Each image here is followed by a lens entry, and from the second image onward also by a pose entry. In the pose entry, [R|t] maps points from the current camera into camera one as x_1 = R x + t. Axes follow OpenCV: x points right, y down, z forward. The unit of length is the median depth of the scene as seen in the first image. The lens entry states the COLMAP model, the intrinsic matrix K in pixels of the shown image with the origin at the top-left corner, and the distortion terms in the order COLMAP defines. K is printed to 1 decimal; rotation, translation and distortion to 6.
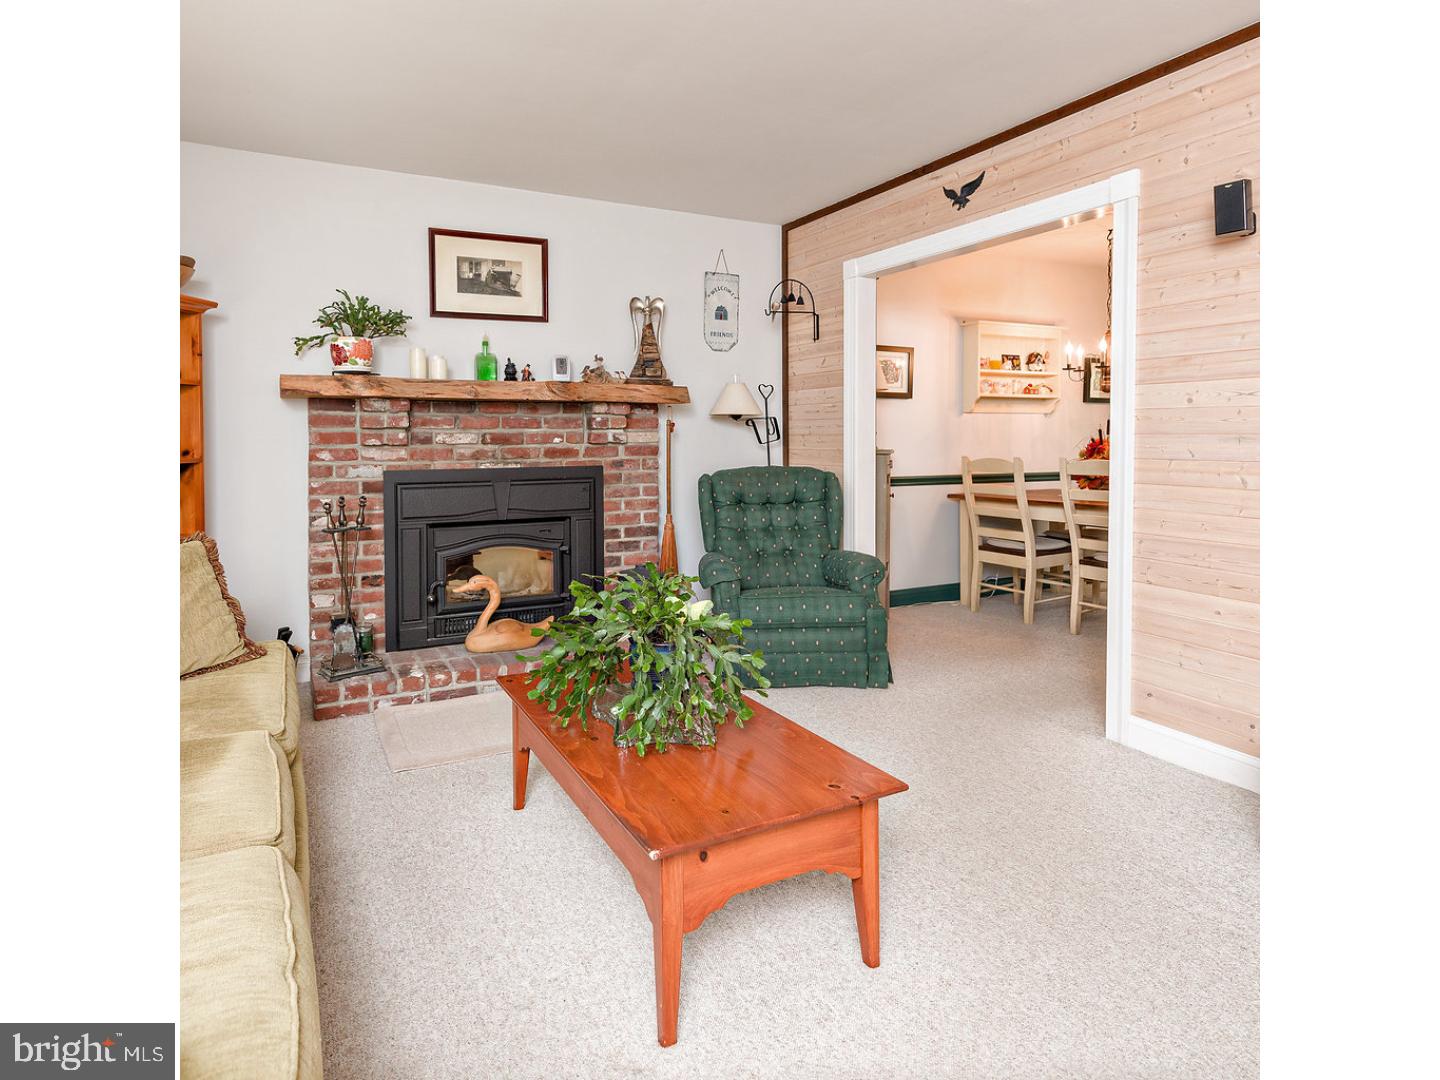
lens RADIAL K [[827.2, 0, 719.4], [0, 827.2, 457.7], [0, 0, 1]] dist [0.000054, 0.000185]
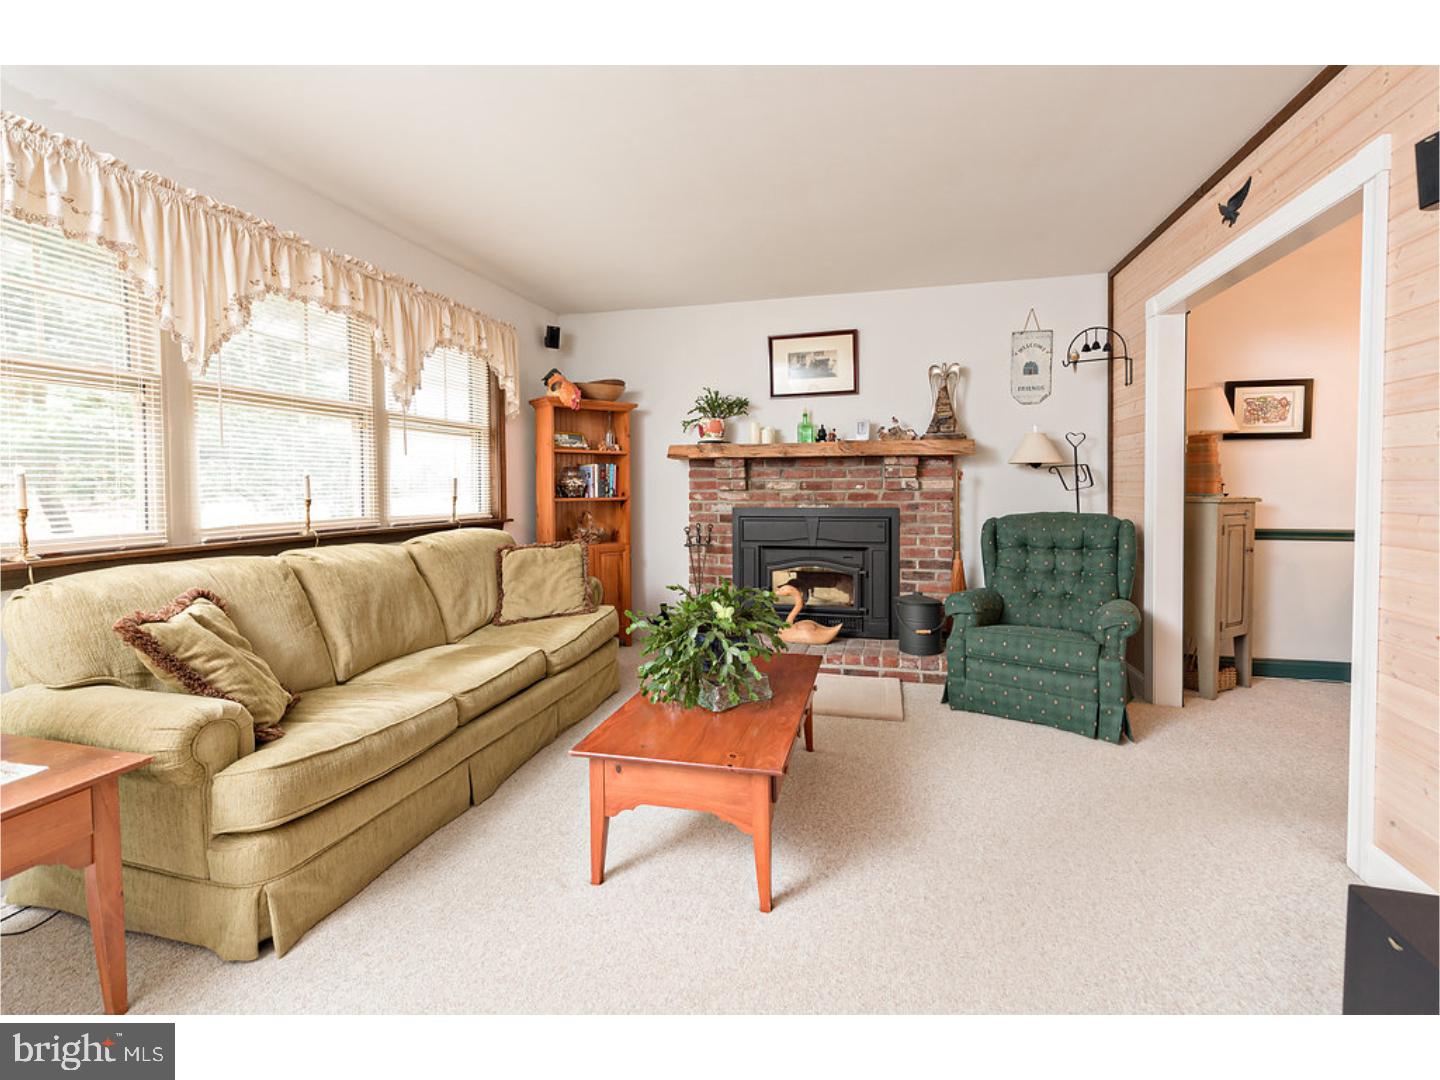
lens RADIAL K [[670.8, 0, 684.7], [0, 670.8, 501.4], [0, 0, 1]] dist [-0.000653, -0.000306]
pose [[0.722570, 0.016460, -0.691102, 0.323225], [-0.015156, 0.999853, 0.007968, -0.002972], [0.691132, 0.004717, 0.722713, 0.072373]]
